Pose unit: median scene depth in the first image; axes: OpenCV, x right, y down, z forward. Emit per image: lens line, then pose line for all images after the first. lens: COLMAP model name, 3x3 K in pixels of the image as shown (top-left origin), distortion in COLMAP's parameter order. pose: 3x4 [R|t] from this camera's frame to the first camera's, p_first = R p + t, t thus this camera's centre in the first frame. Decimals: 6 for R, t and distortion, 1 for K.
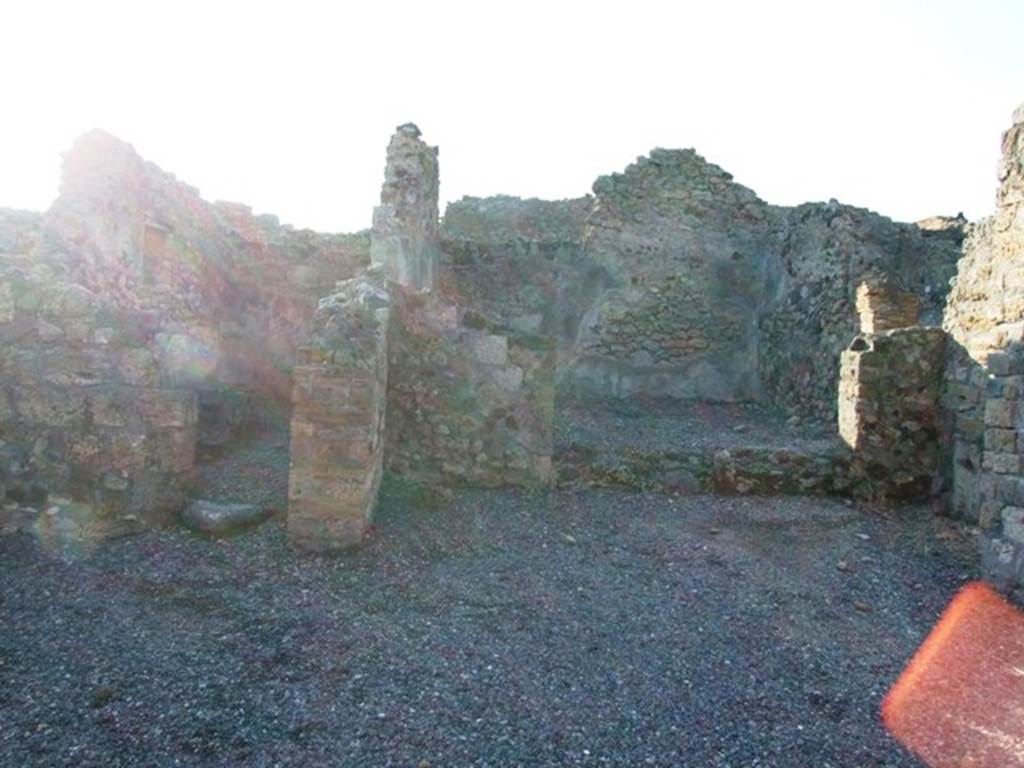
lens RADIAL K [[817.0, 0, 509.8], [0, 817.0, 375.2], [0, 0, 1]] dist [-0.062452, 0.058640]
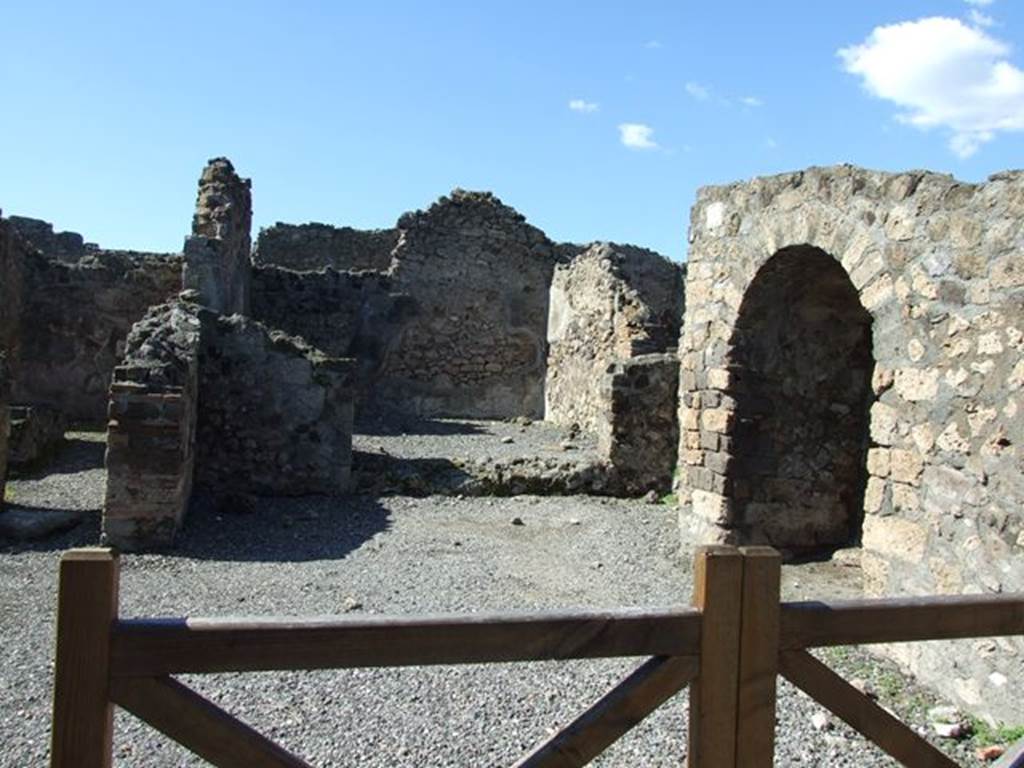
lens RADIAL K [[817.0, 0, 512.2], [0, 817.0, 375.7], [0, 0, 1]] dist [-0.062452, 0.058640]
pose [[0.975358, 0.003559, 0.220599, 0.019891], [0.003228, 0.999533, -0.030398, 0.009596], [-0.220605, 0.030361, 0.974891, -0.143031]]
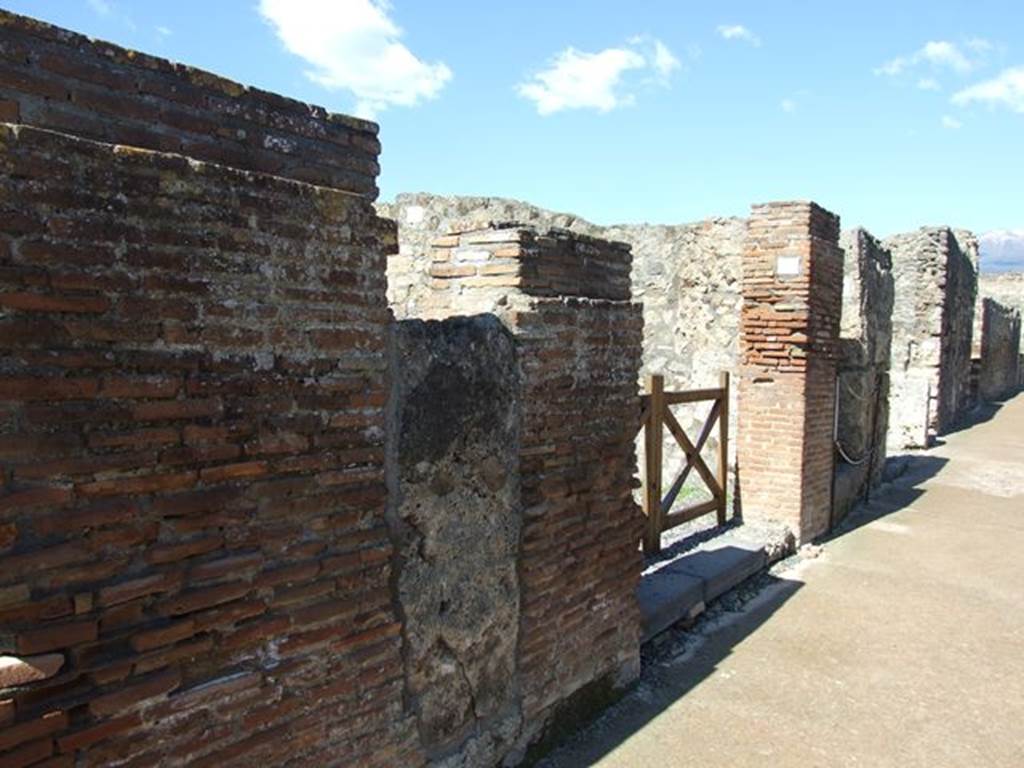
lens RADIAL K [[817.0, 0, 509.7], [0, 817.0, 380.0], [0, 0, 1]] dist [-0.062452, 0.058640]
pose [[0.610587, -0.059956, 0.789677, -0.485781], [0.026853, 0.998124, 0.055020, 0.011510], [-0.791494, -0.012390, 0.611051, -0.265902]]
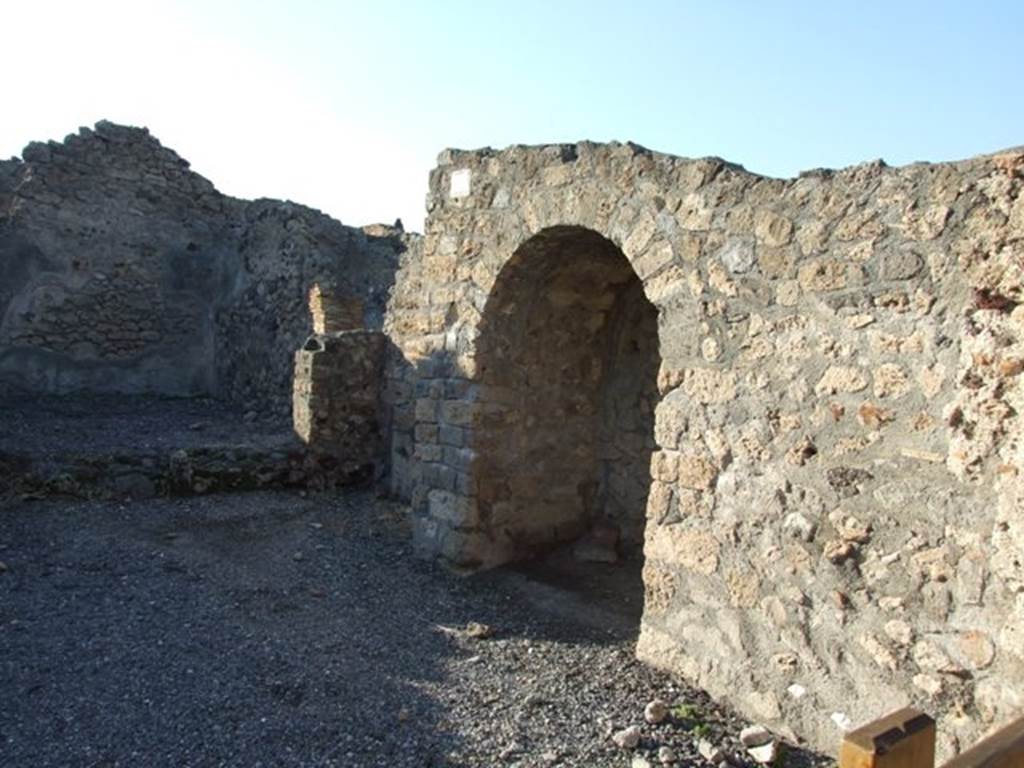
lens RADIAL K [[817.0, 0, 515.5], [0, 817.0, 377.5], [0, 0, 1]] dist [-0.062452, 0.058640]
pose [[0.794070, -0.006281, 0.607793, -0.006936], [-0.004266, 0.999864, 0.015907, -0.012508], [-0.607811, -0.015224, 0.793936, -0.013780]]
